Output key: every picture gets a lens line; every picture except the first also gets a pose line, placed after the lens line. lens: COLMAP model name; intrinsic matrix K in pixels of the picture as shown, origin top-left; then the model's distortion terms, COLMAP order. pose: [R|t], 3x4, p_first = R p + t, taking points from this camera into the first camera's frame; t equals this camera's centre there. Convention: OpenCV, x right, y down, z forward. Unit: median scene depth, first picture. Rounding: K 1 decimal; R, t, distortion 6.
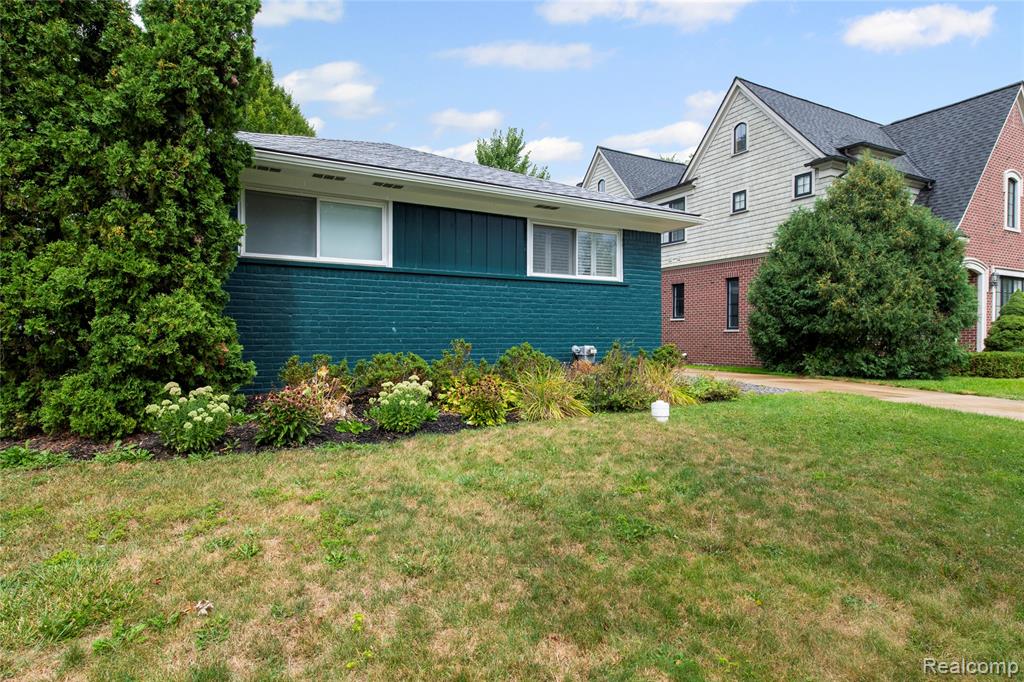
lens RADIAL K [[561.2, 0, 520.2], [0, 561.2, 344.3], [0, 0, 1]] dist [0.015935, -0.005811]
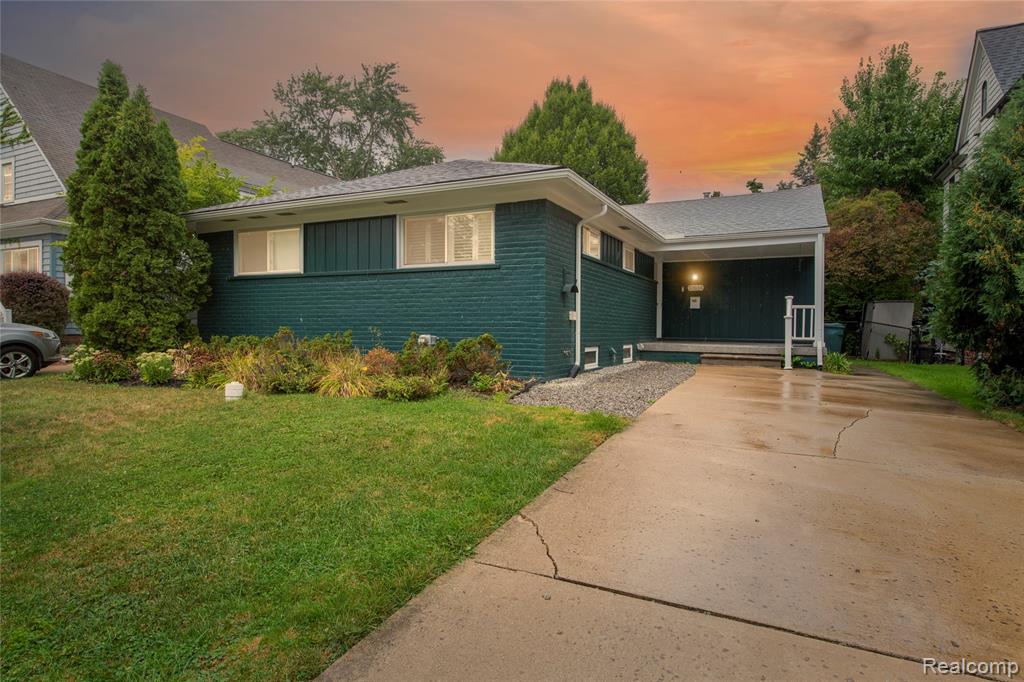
lens RADIAL K [[561.2, 0, 516.8], [0, 561.2, 340.1], [0, 0, 1]] dist [0.015935, -0.005811]
pose [[0.567539, 0.019092, -0.823125, 1.052750], [-0.019238, 0.999766, 0.009925, -0.001470], [0.823122, 0.010203, 0.567774, 0.599341]]
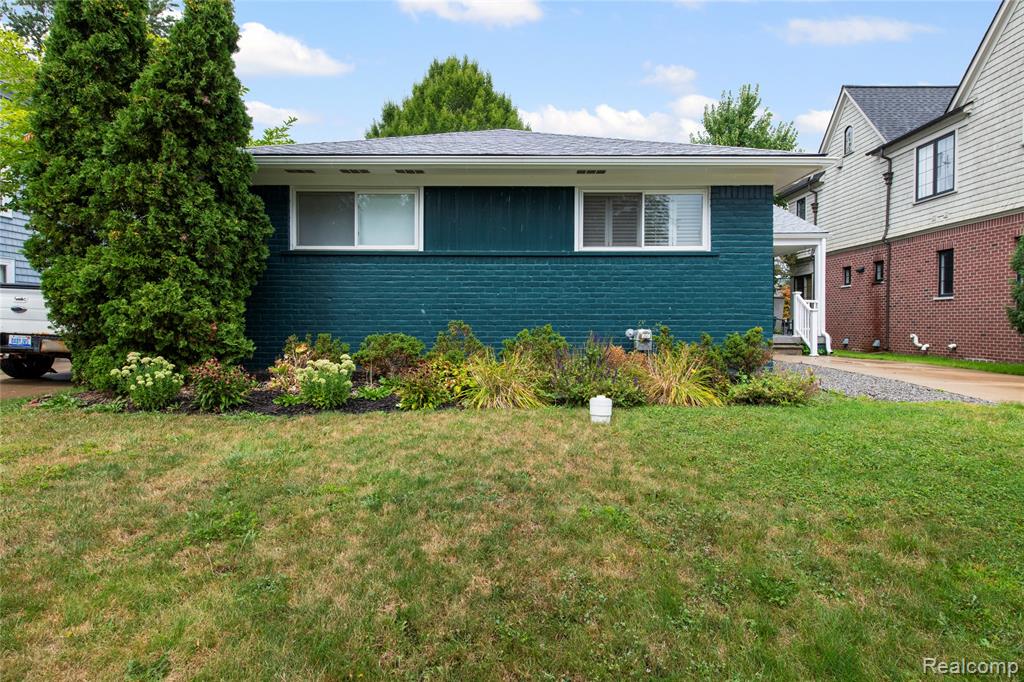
lens RADIAL K [[561.2, 0, 514.9], [0, 561.2, 332.7], [0, 0, 1]] dist [0.015935, -0.005811]
pose [[0.865243, 0.009358, -0.501266, 0.392364], [-0.008403, 0.999956, 0.004162, 0.005945], [0.501282, 0.000611, 0.865283, 0.178939]]
